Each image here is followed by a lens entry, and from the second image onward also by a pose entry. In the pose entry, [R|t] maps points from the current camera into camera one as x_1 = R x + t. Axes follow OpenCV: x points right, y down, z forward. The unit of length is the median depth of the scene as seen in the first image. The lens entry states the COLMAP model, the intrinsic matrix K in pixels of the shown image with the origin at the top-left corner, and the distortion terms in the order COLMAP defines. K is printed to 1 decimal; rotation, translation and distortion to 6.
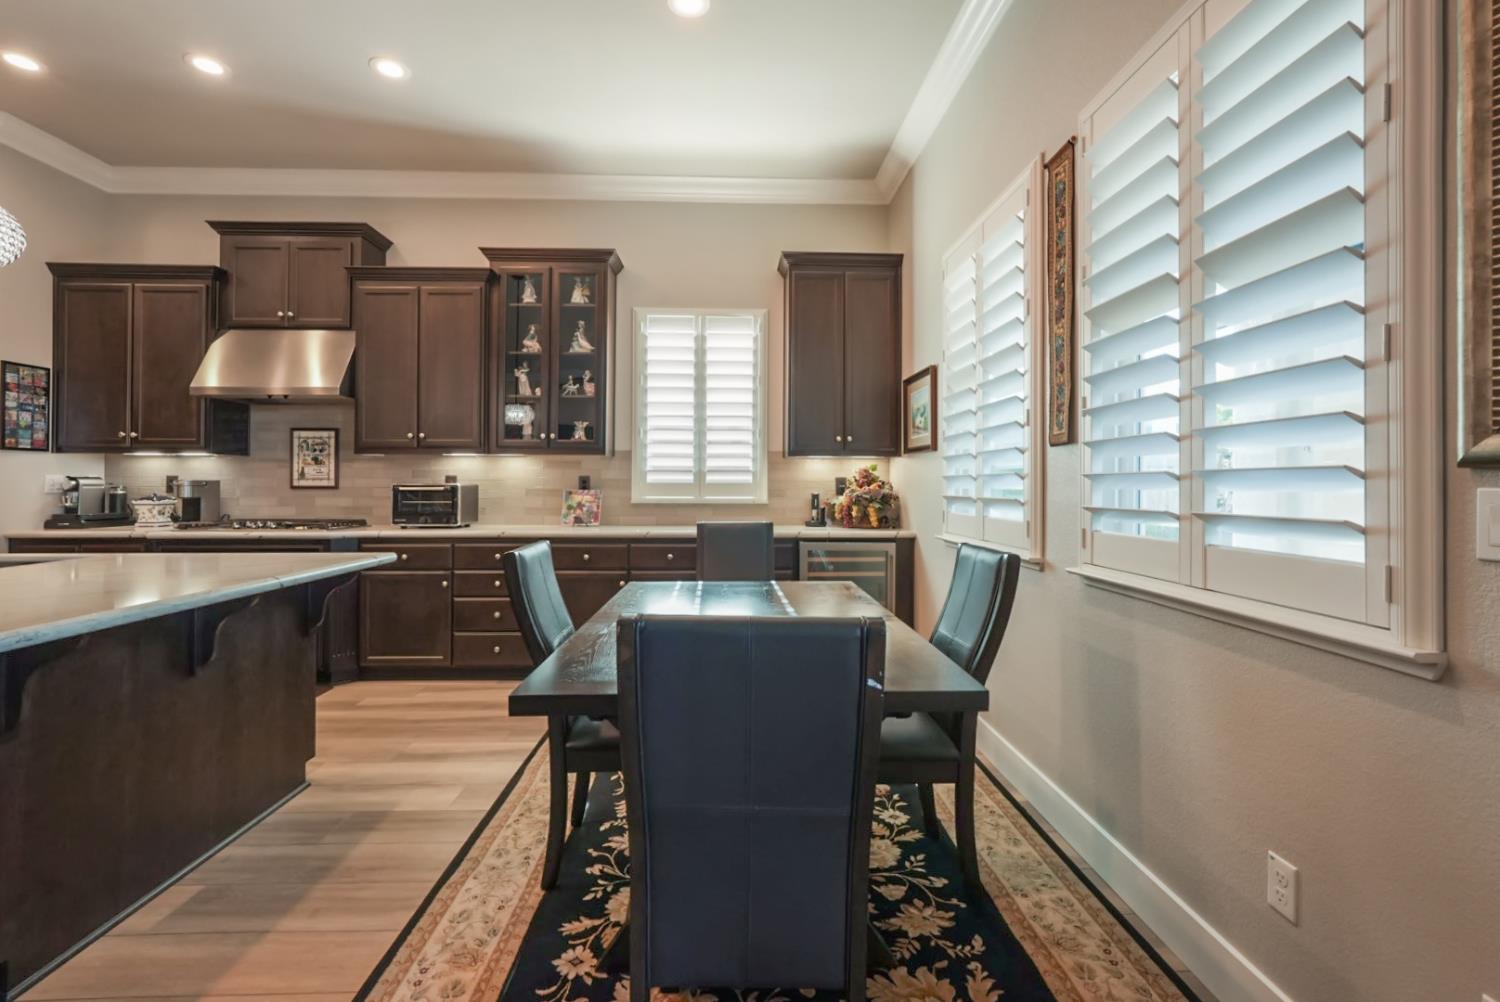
lens RADIAL K [[665.5, 0, 750.0], [0, 665.5, 501.0], [0, 0, 1]] dist [-0.013189, 0.000179]
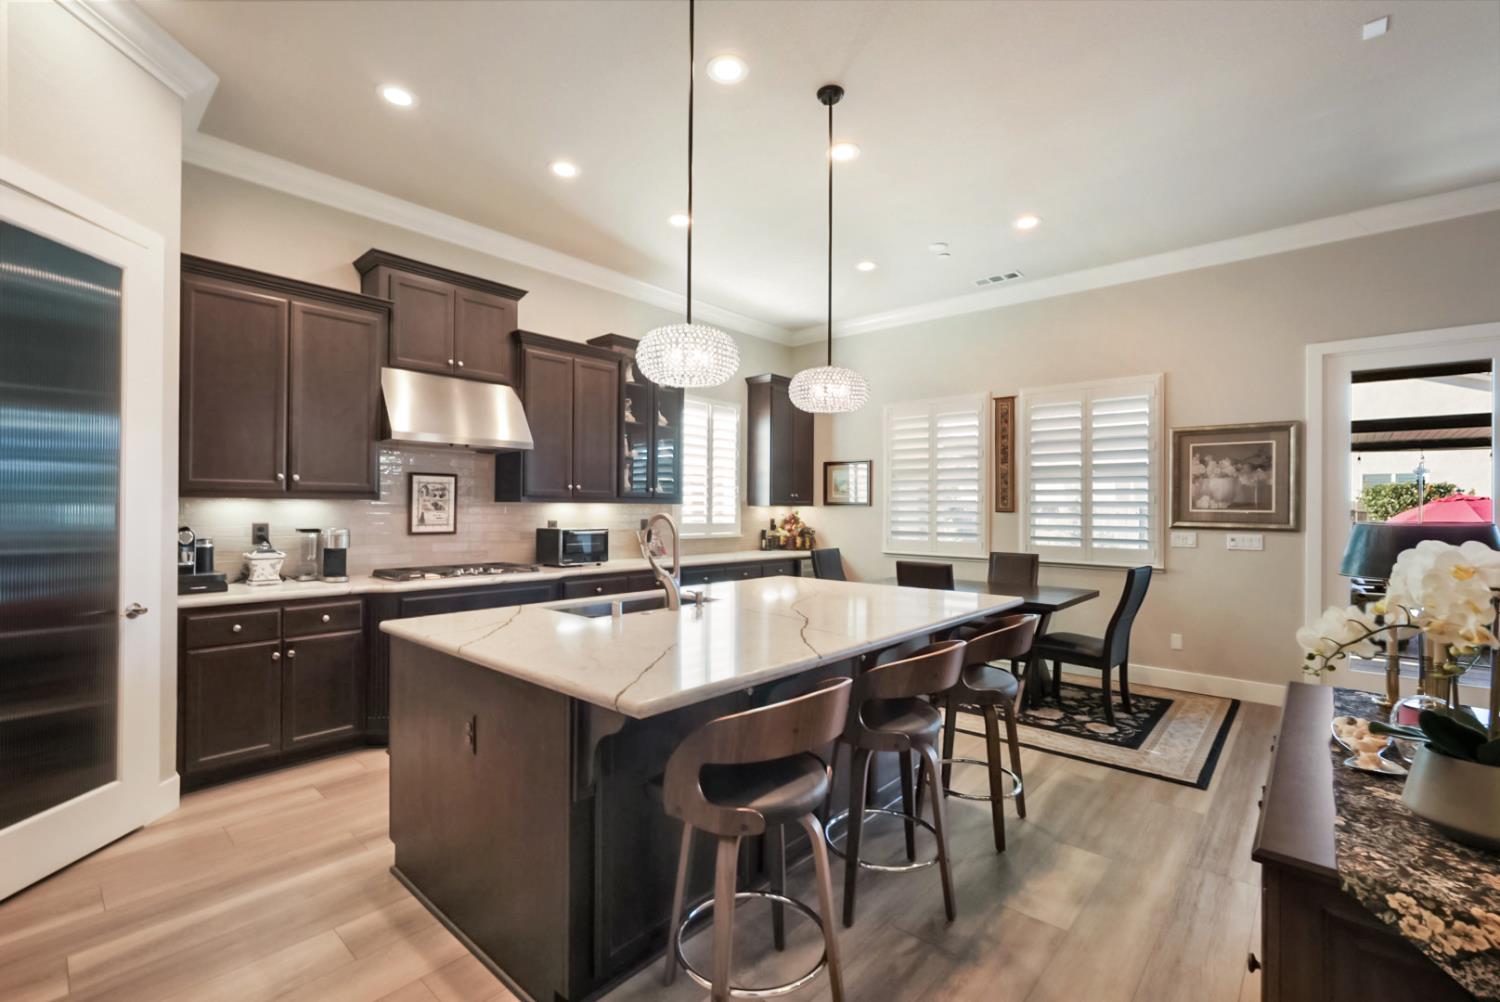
lens RADIAL K [[656.1, 0, 750.0], [0, 656.1, 501.0], [0, 0, 1]] dist [-0.012318, 0.000582]
pose [[0.688212, 0.011748, 0.725414, -1.043096], [0.011572, 0.999564, -0.027166, -0.036672], [-0.725417, 0.027090, 0.687776, -0.013417]]
